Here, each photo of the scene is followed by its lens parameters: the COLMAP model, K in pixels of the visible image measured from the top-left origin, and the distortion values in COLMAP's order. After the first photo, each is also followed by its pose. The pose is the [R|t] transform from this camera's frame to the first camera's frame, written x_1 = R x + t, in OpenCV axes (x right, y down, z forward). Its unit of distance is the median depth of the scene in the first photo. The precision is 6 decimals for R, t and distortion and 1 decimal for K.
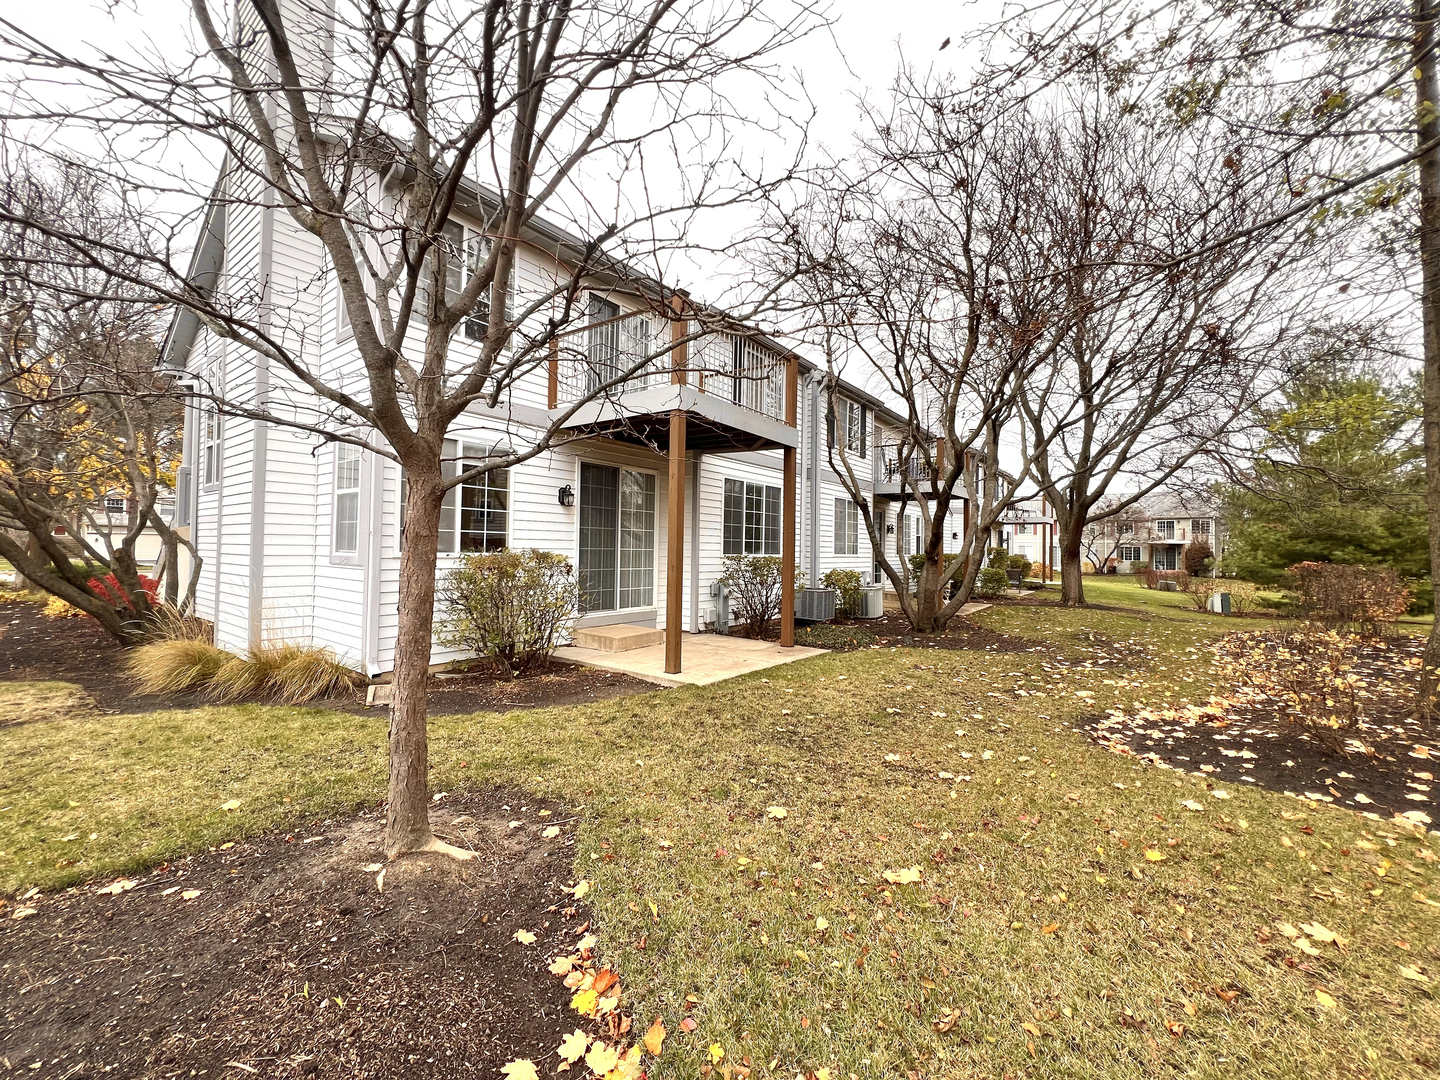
lens RADIAL K [[575.2, 0, 716.4], [0, 575.2, 535.0], [0, 0, 1]] dist [-0.002103, 0.000050]
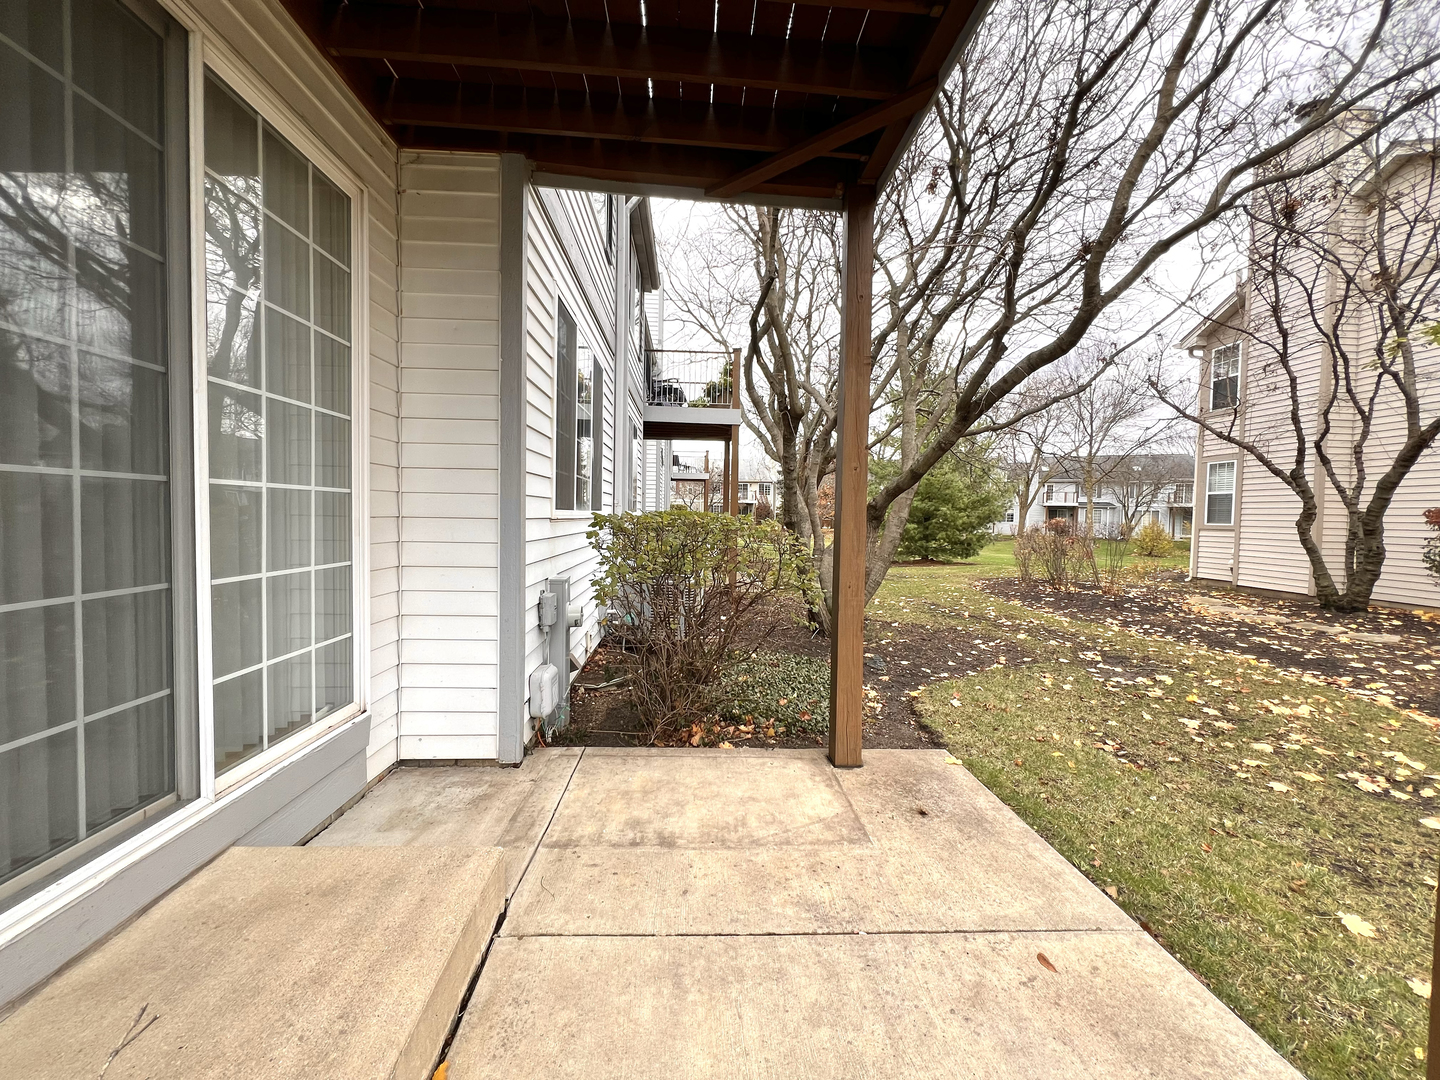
lens RADIAL K [[575.2, 0, 716.4], [0, 575.2, 535.0], [0, 0, 1]] dist [-0.002103, 0.000050]
pose [[0.765559, -0.025966, 0.642842, -0.120012], [-0.021315, 0.997613, 0.065680, 0.019407], [-0.643013, -0.063984, 0.763178, 0.551245]]
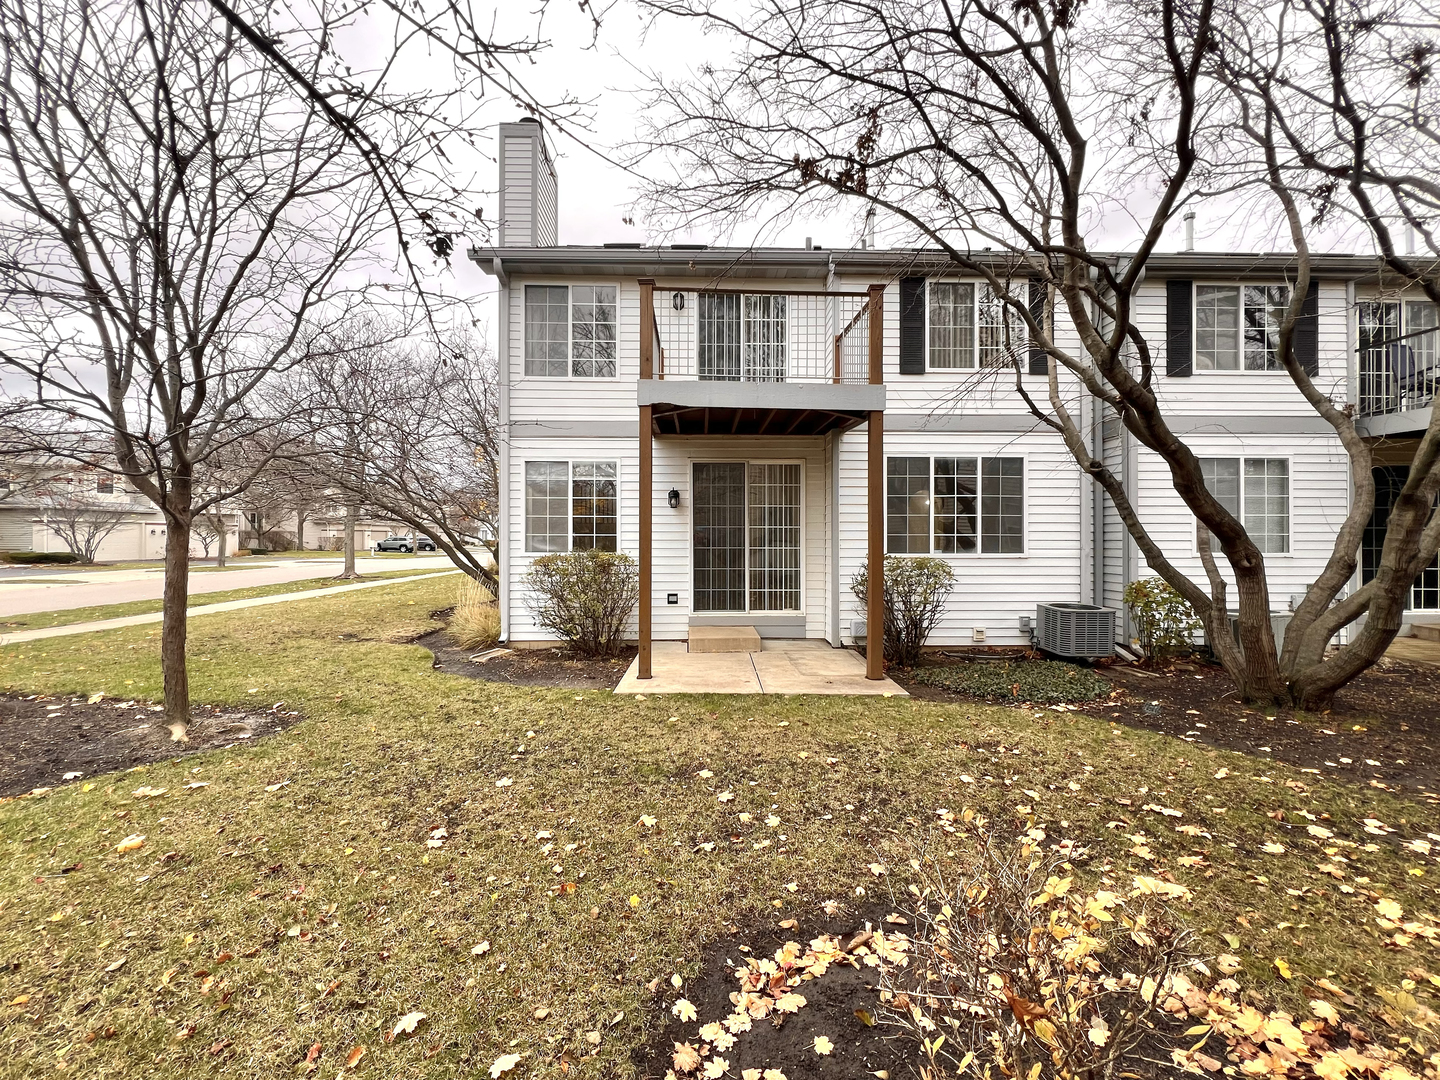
lens RADIAL K [[575.2, 0, 716.4], [0, 575.2, 535.0], [0, 0, 1]] dist [-0.002103, 0.000050]
pose [[0.605349, -0.004420, -0.795948, 0.419633], [0.034012, 0.999215, 0.020318, -0.014222], [0.795233, -0.039371, 0.605024, 0.280753]]
